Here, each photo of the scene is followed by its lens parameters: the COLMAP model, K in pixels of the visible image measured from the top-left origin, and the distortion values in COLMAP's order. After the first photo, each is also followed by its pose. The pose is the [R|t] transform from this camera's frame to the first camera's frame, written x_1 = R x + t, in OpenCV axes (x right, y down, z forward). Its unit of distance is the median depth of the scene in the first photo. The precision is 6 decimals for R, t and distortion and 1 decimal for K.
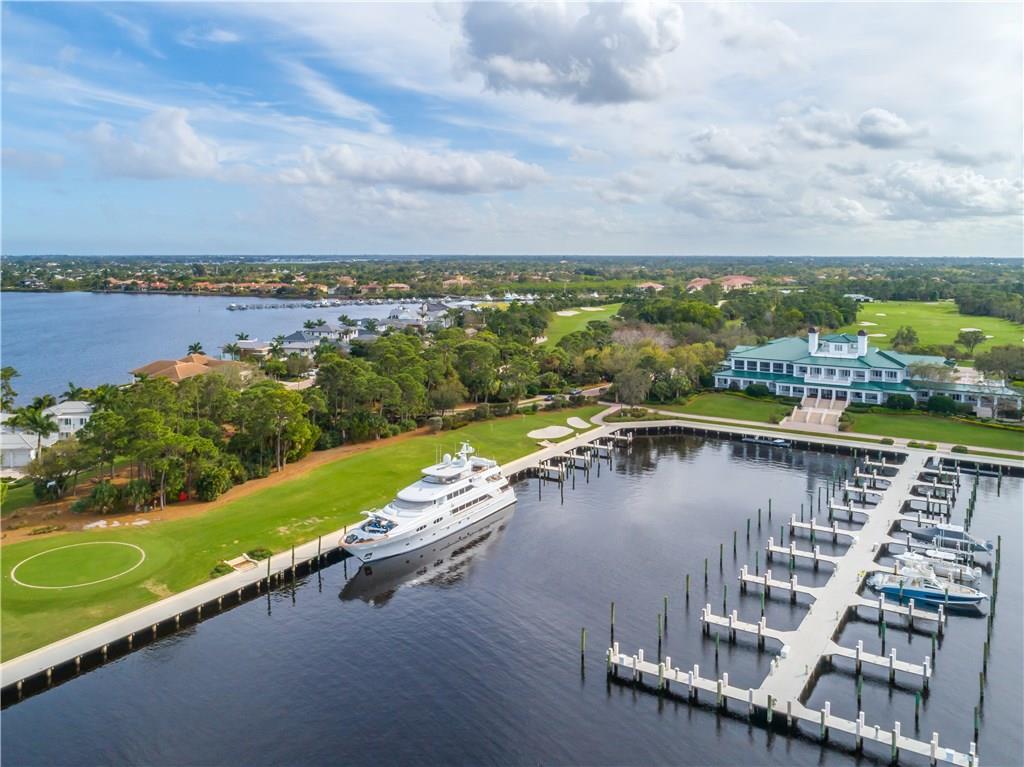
lens RADIAL K [[796.2, 0, 512.0], [0, 796.2, 383.5], [0, 0, 1]] dist [-0.047092, 0.009841]
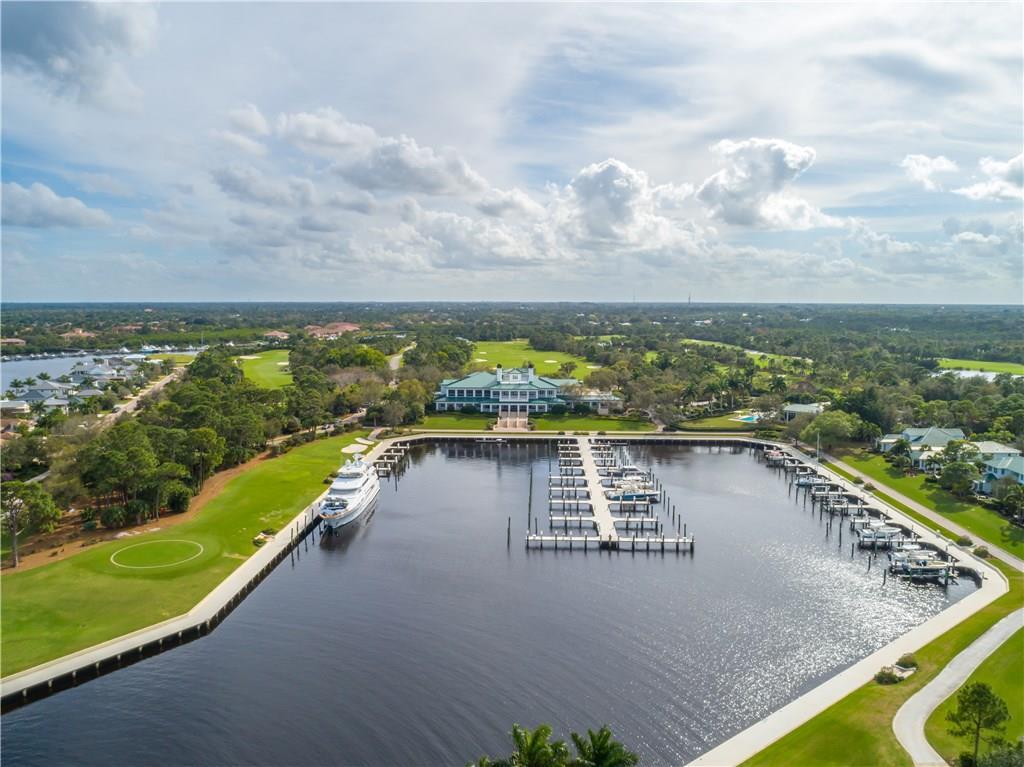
lens RADIAL K [[796.2, 0, 512.0], [0, 796.2, 383.5], [0, 0, 1]] dist [-0.047092, 0.009841]
pose [[0.850571, -0.053652, 0.523116, -0.391506], [0.081505, 0.996211, -0.030352, 0.012152], [-0.519505, 0.068453, 0.851721, -0.287952]]
